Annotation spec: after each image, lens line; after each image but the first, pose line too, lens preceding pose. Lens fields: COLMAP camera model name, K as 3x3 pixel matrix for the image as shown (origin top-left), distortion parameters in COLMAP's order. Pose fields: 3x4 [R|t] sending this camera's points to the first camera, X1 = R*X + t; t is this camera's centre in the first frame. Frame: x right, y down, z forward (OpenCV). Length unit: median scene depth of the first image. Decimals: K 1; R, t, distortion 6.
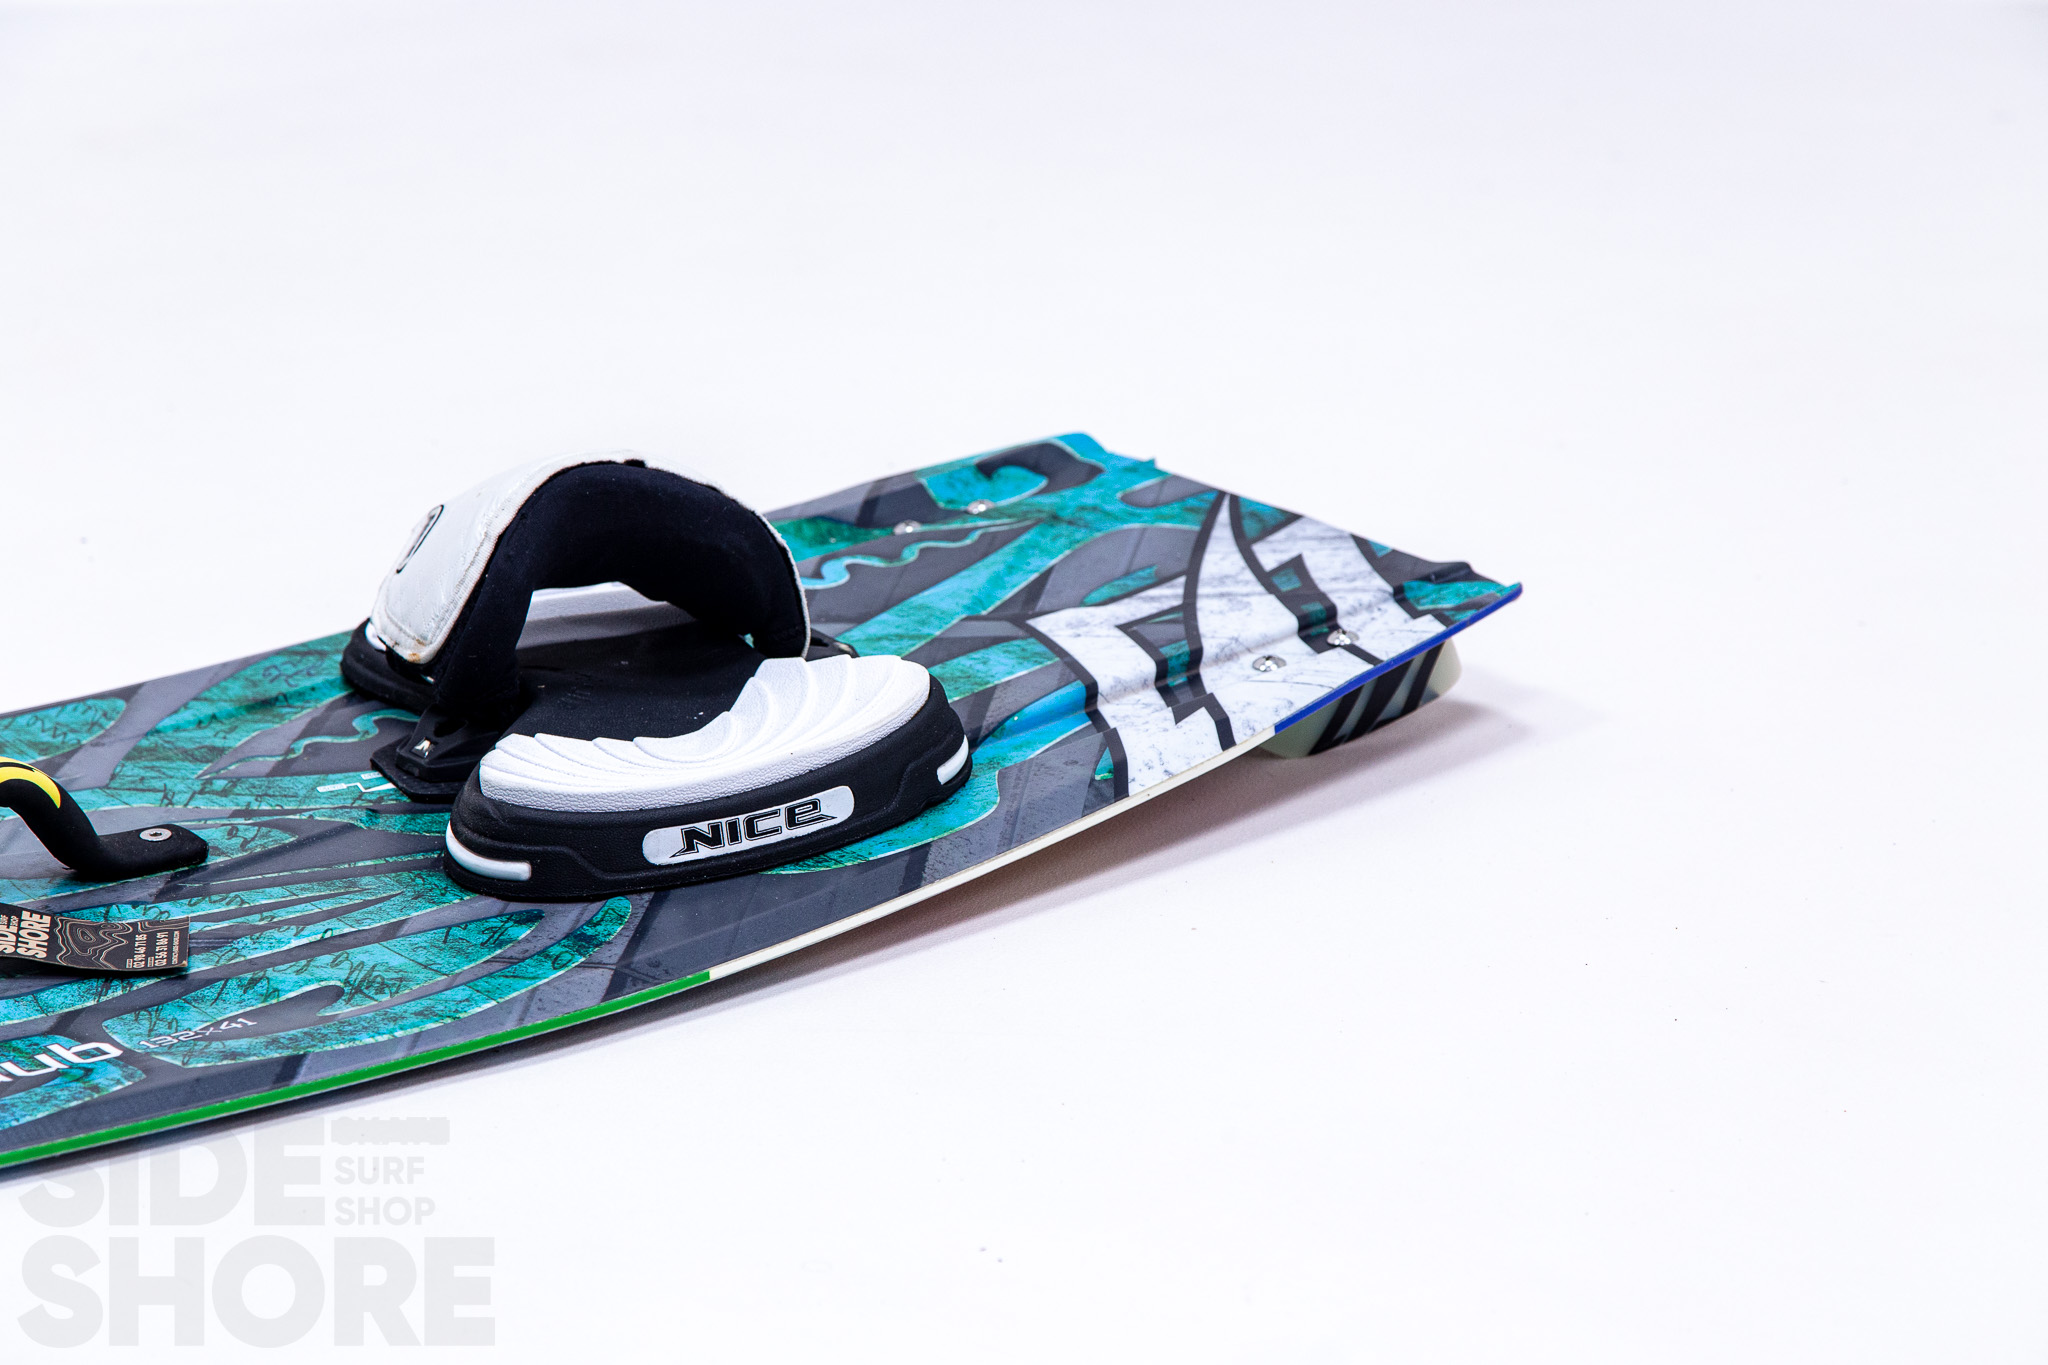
lens RADIAL K [[5877.9, 0, 1024.0], [0, 5877.9, 682.5], [0, 0, 1]] dist [-0.500301, 0.070893]
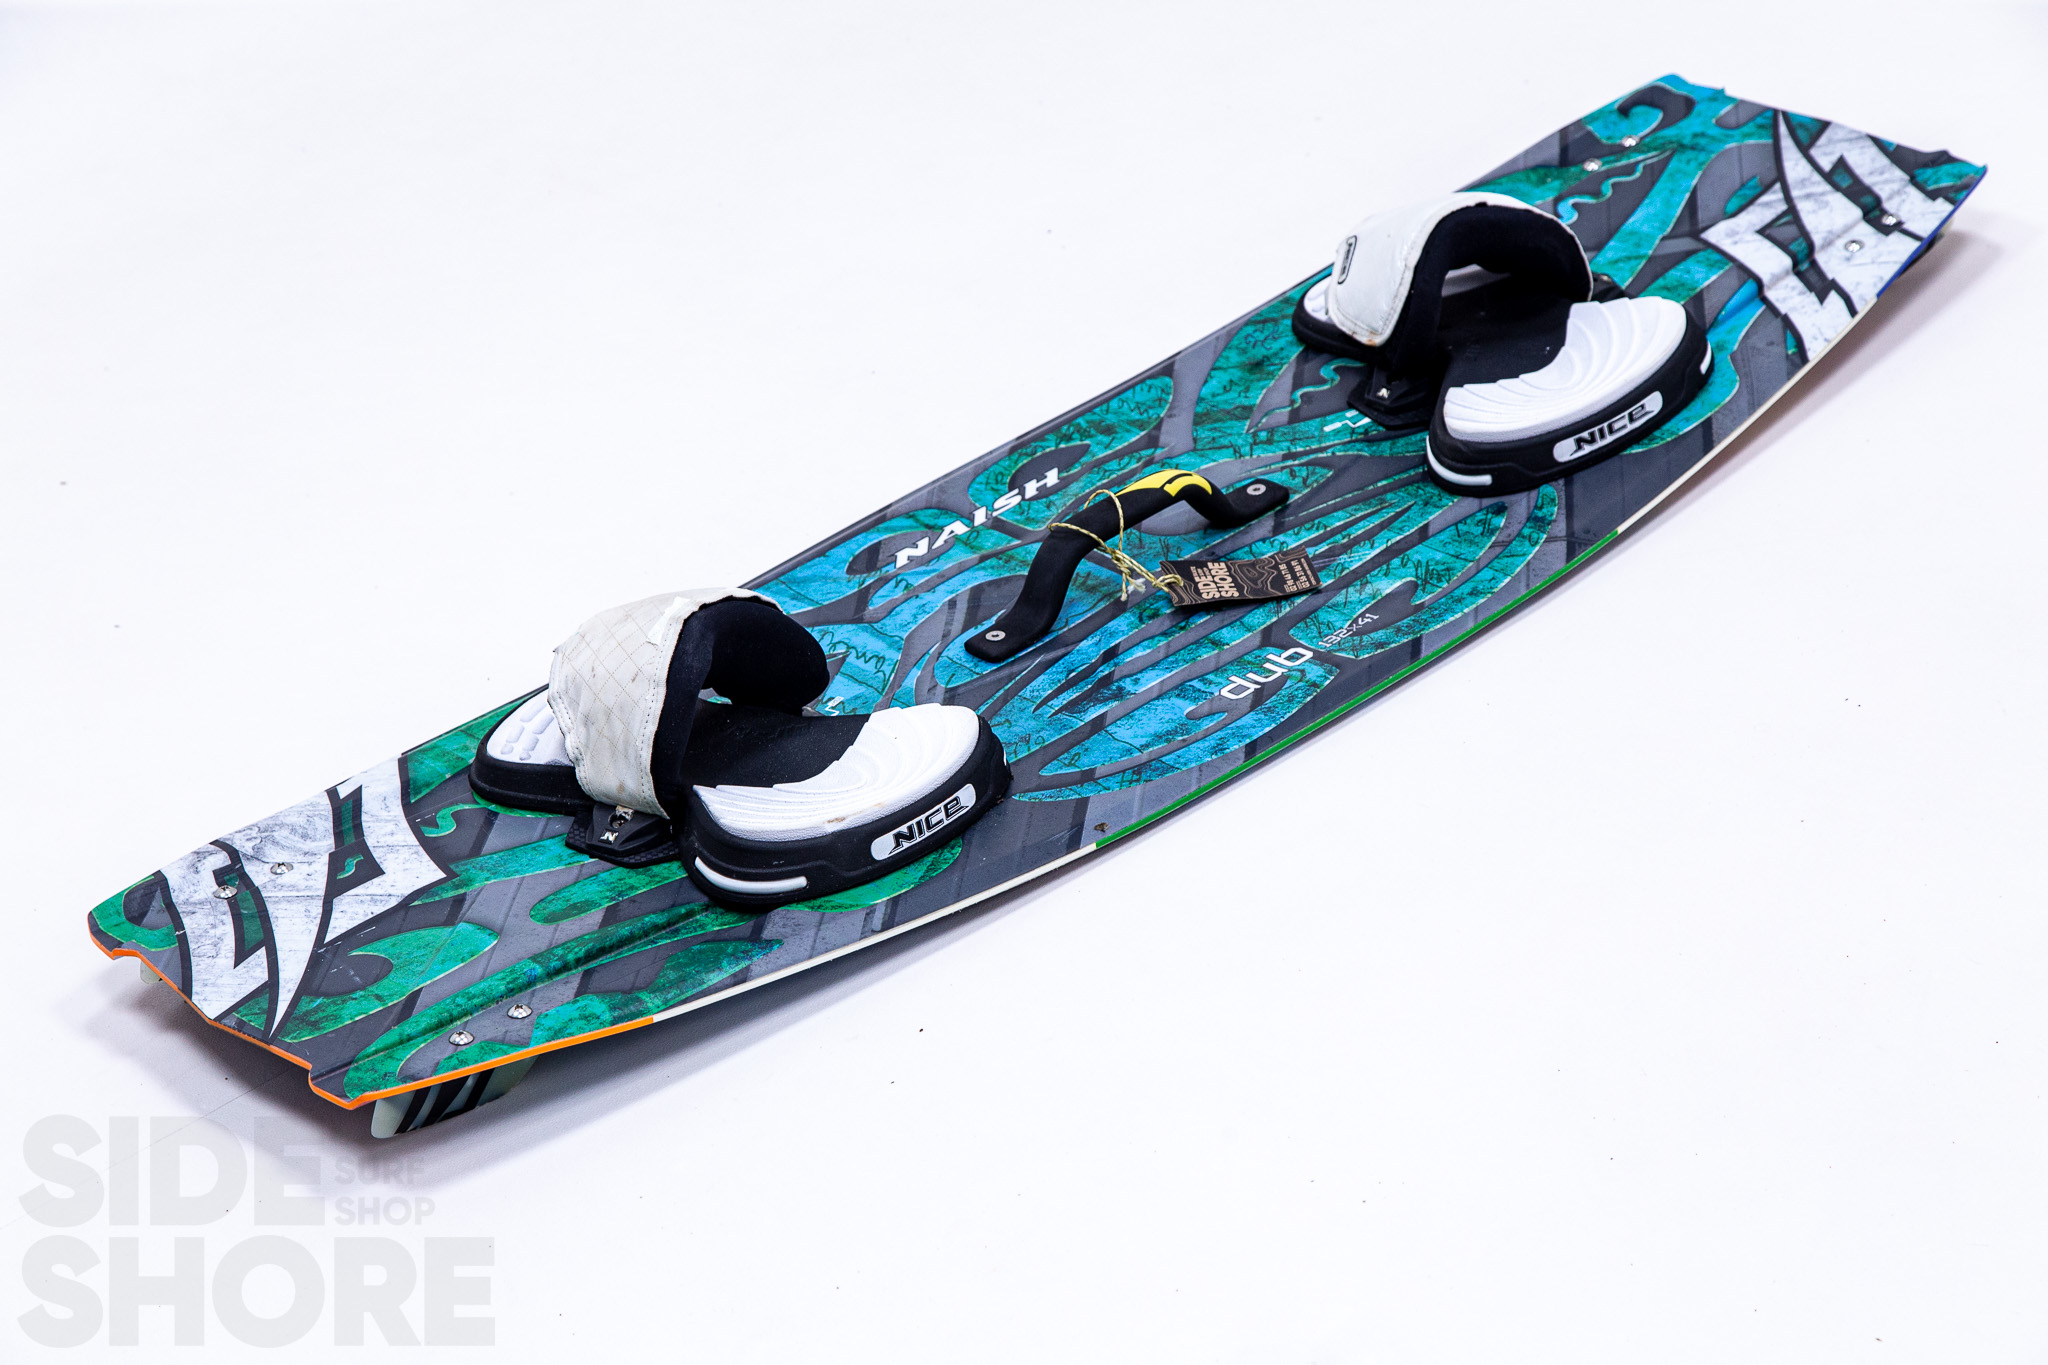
lens RADIAL K [[4831.8, 0, 1024.0], [0, 4831.8, 682.5], [0, 0, 1]] dist [-0.368587, 0.034830]
pose [[0.985503, -0.166959, -0.030155, -0.174151], [0.169516, 0.961658, 0.215589, -0.220131], [-0.006995, -0.217576, 0.976018, -0.348890]]
